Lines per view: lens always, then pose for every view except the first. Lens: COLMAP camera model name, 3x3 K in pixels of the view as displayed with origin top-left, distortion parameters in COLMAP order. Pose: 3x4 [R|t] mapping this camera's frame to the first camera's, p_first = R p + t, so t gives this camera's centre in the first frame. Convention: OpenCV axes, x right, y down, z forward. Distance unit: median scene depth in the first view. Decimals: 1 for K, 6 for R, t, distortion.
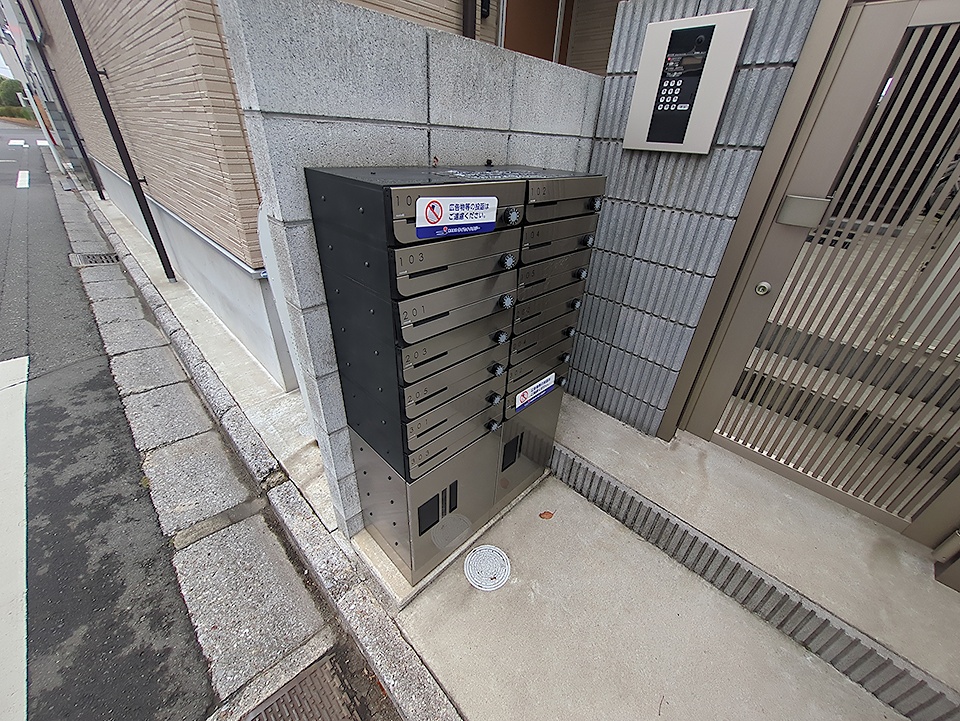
lens RADIAL K [[376.4, 0, 484.2], [0, 376.4, 363.8], [0, 0, 1]] dist [-0.002268, 0.000185]
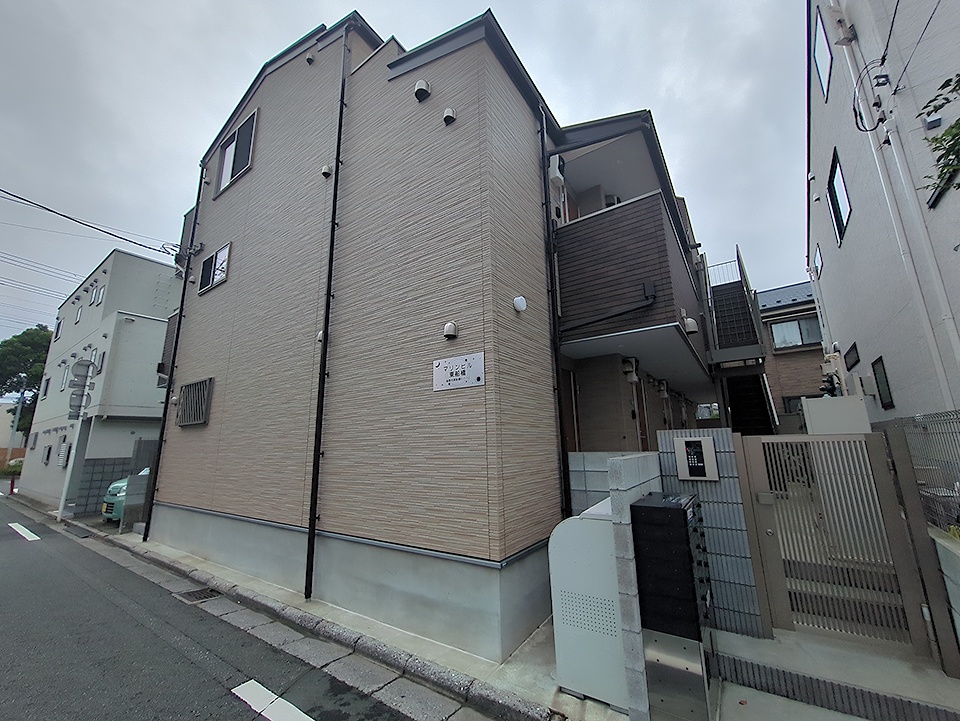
lens RADIAL K [[376.4, 0, 486.1], [0, 376.4, 363.2], [0, 0, 1]] dist [-0.002268, 0.000185]
pose [[0.980961, -0.034912, 0.191040, -1.201553], [0.156315, 0.725683, -0.670037, 0.278705], [-0.115242, 0.687143, 0.717324, -1.015880]]
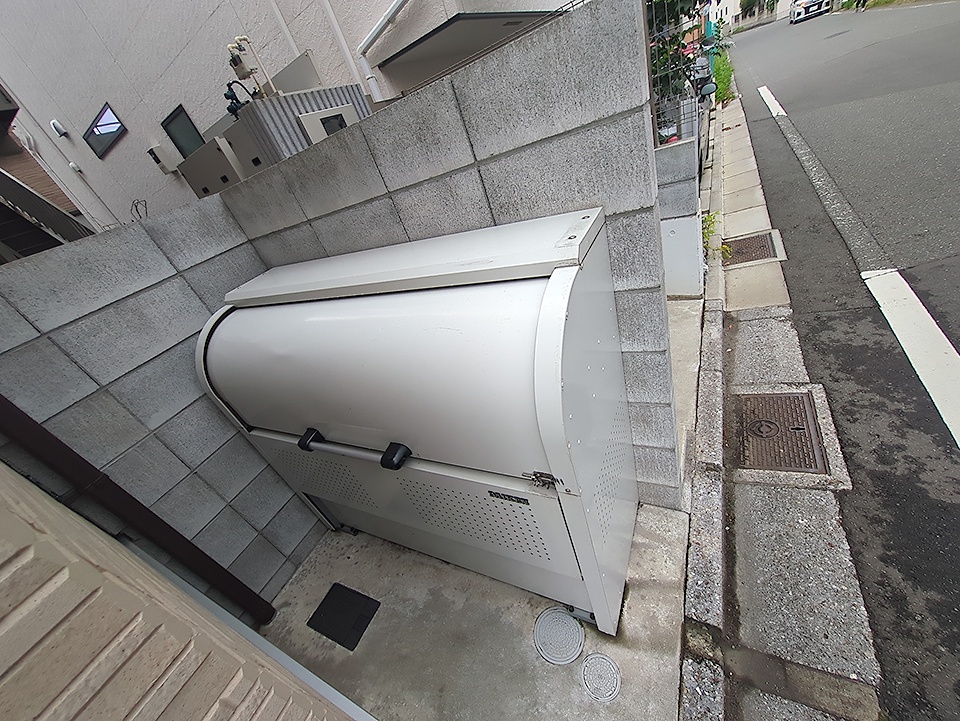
lens RADIAL K [[376.4, 0, 482.5], [0, 376.4, 359.7], [0, 0, 1]] dist [-0.002268, 0.000185]
pose [[-0.306231, -0.464233, 0.831090, -0.884886], [0.726099, 0.450686, 0.519290, -0.640610], [-0.615632, 0.762476, 0.199065, 0.842912]]
